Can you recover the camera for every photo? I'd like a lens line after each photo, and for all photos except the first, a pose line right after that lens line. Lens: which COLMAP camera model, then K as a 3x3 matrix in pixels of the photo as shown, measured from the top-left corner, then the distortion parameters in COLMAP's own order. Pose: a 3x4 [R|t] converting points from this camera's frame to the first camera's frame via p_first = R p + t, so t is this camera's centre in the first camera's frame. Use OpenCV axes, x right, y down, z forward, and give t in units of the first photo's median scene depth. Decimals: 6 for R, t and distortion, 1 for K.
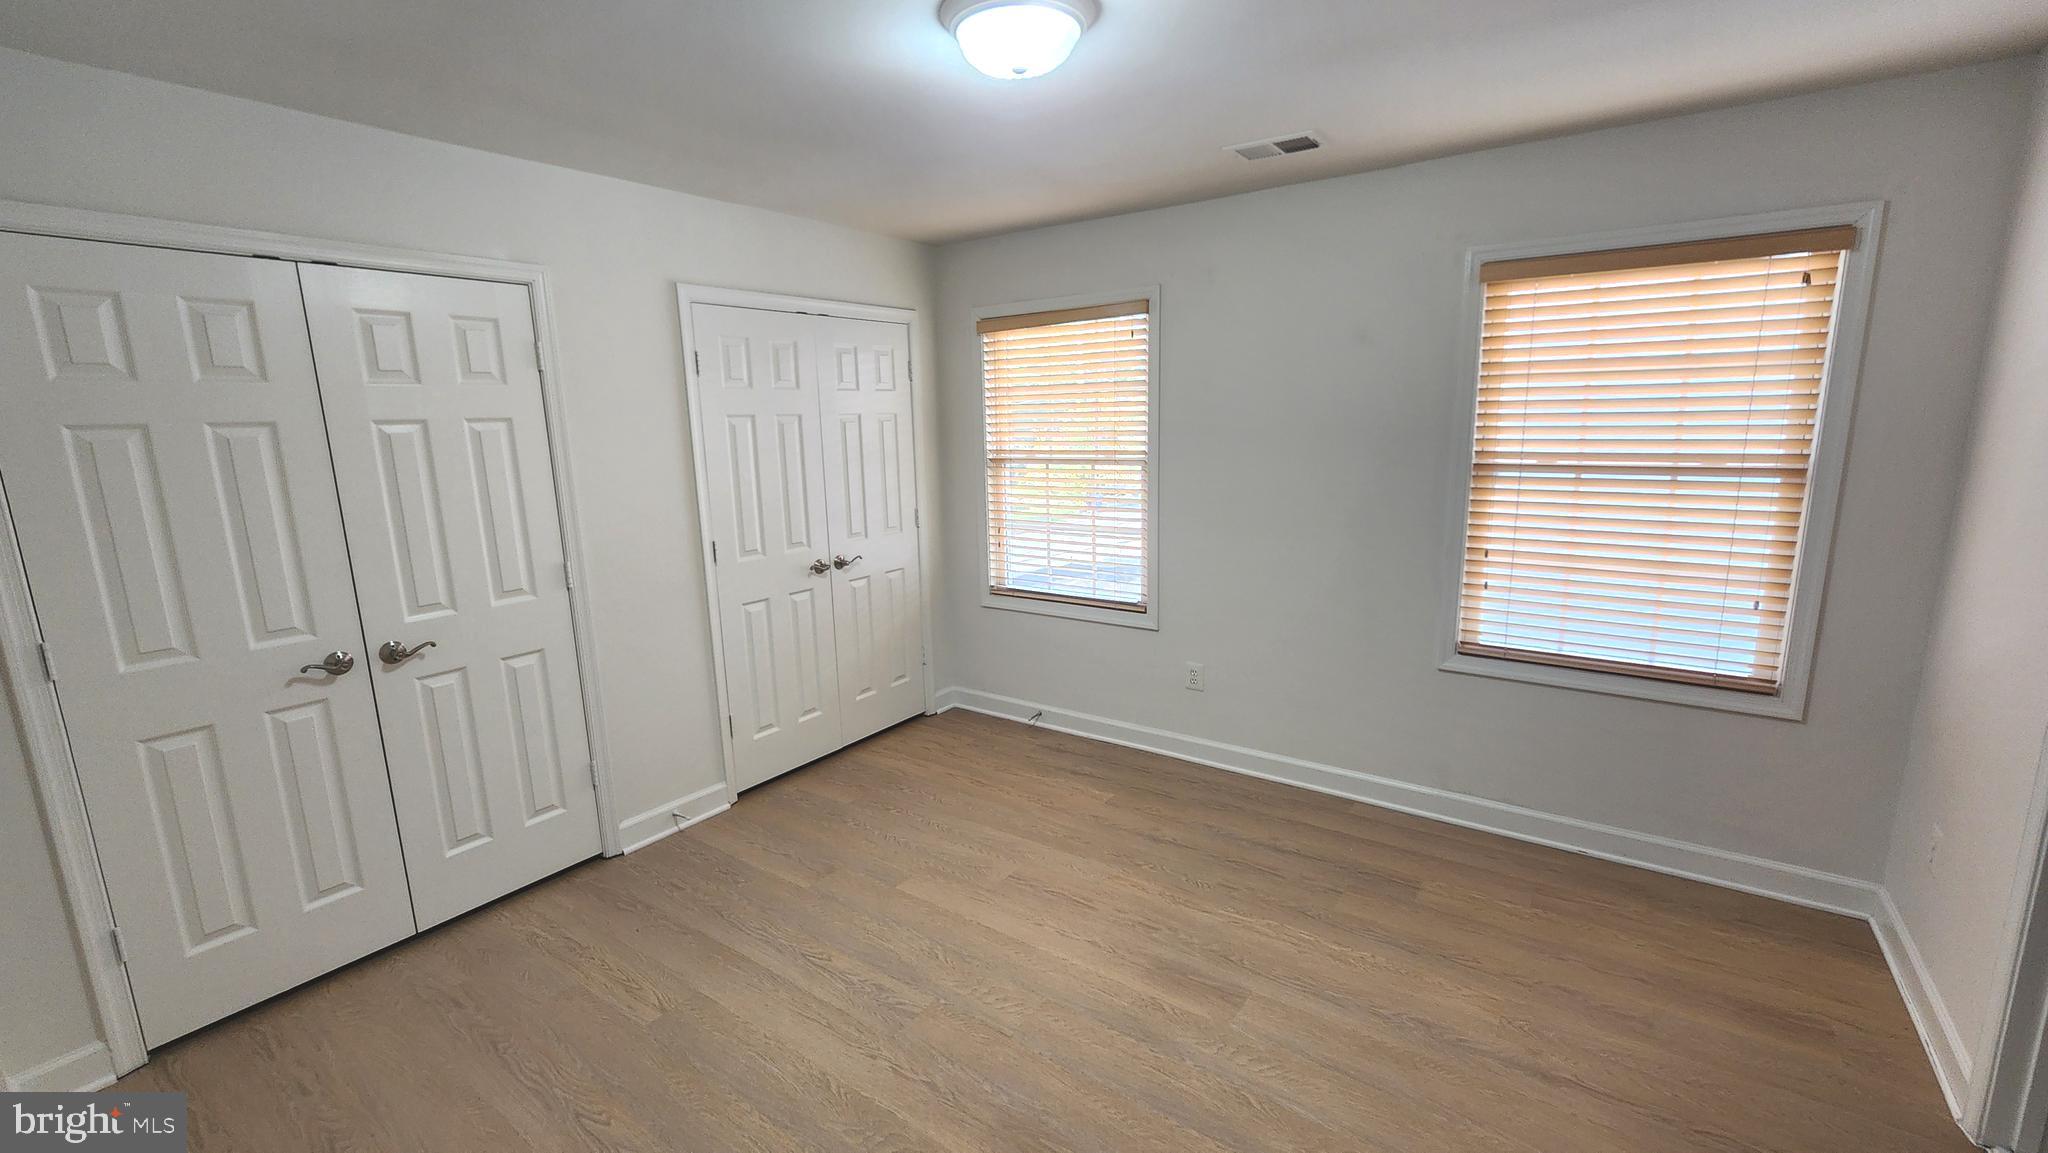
lens RADIAL K [[845.3, 0, 1025.2], [0, 845.3, 583.3], [0, 0, 1]] dist [-0.000373, -0.000276]
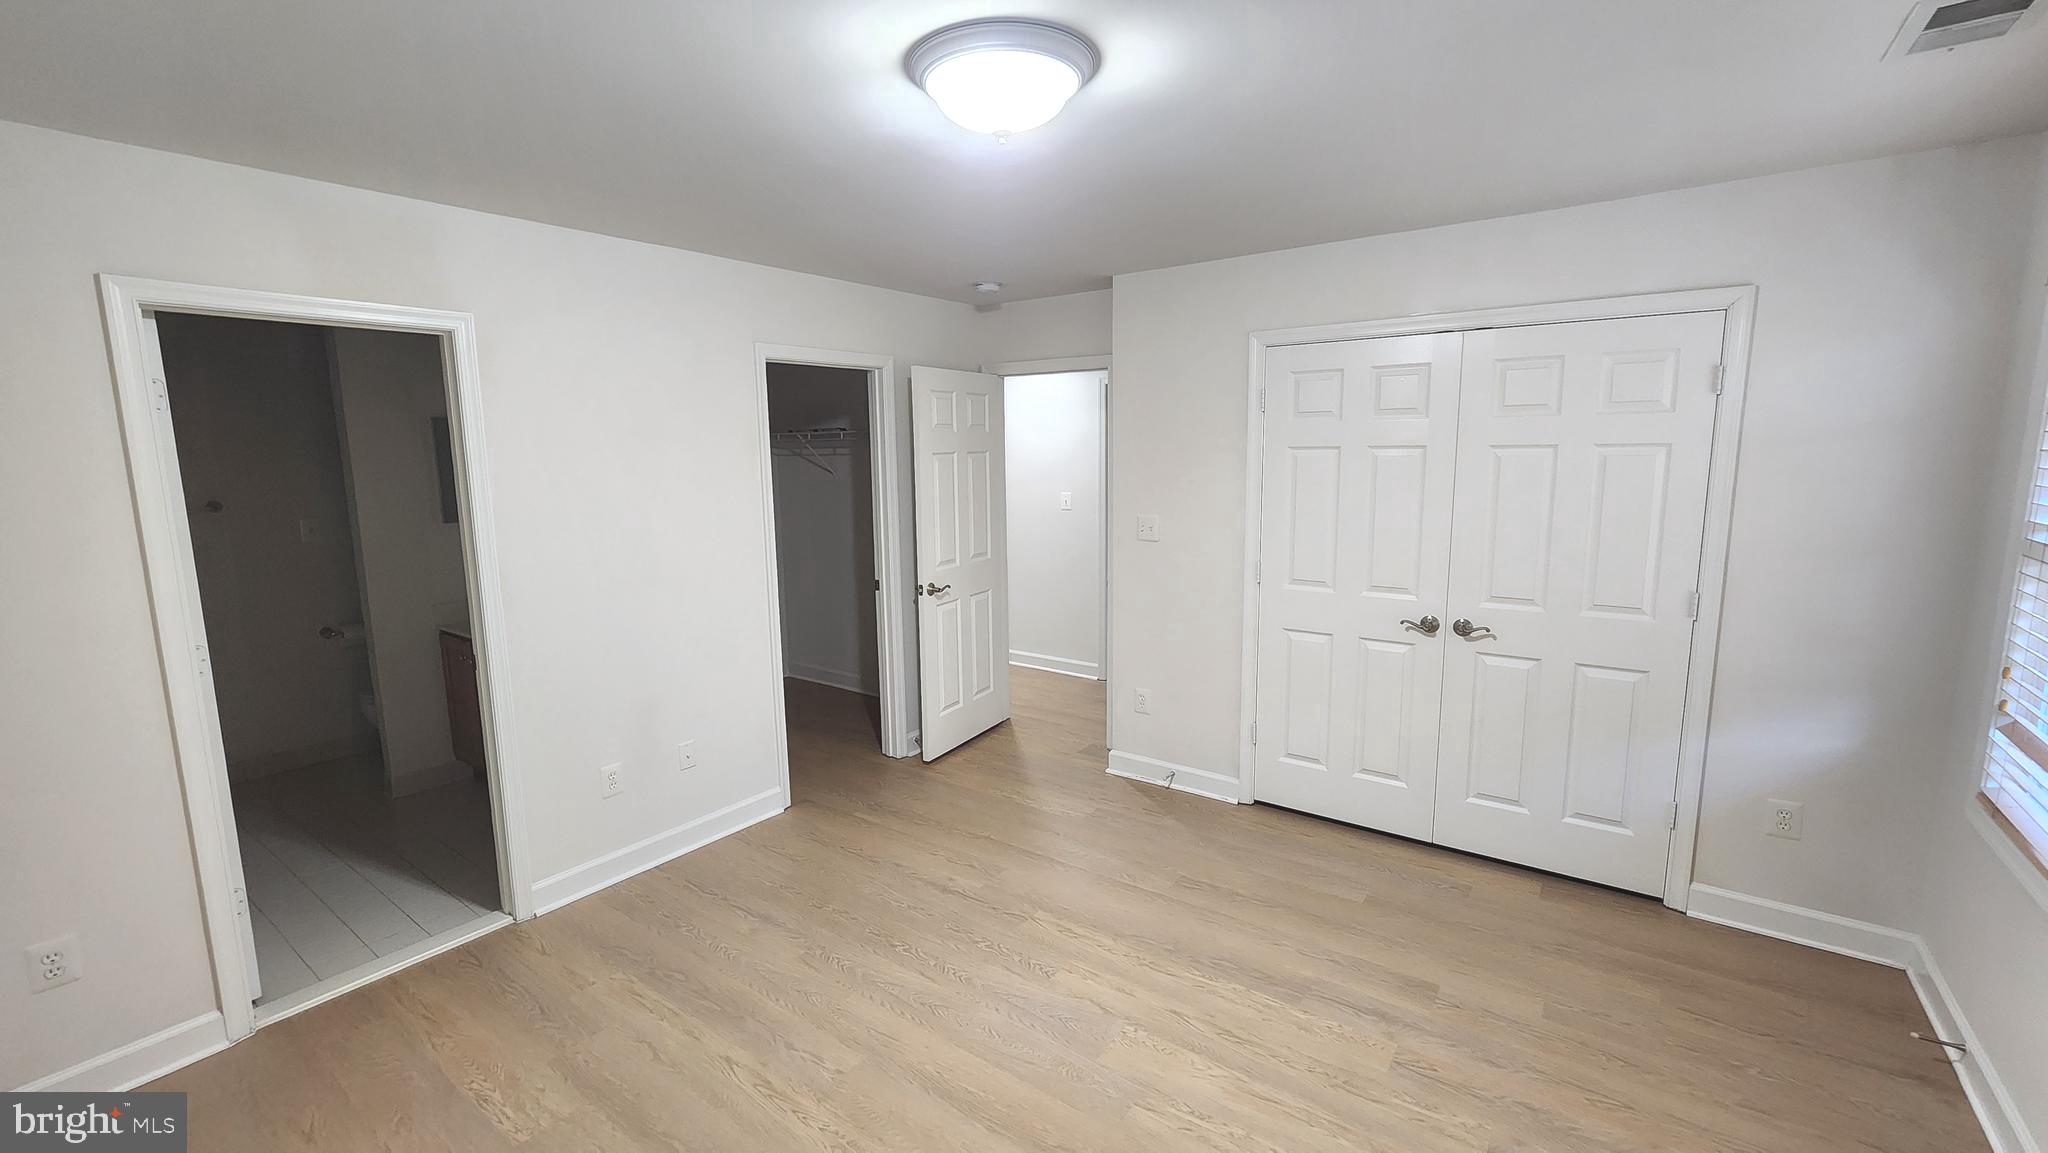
lens RADIAL K [[845.3, 0, 1025.2], [0, 845.3, 583.3], [0, 0, 1]] dist [-0.000373, -0.000276]
pose [[-0.002717, 0.167253, -0.985910, 0.607179], [-0.180083, 0.969714, 0.165001, -0.129493], [0.983648, 0.177994, 0.027485, 0.567436]]
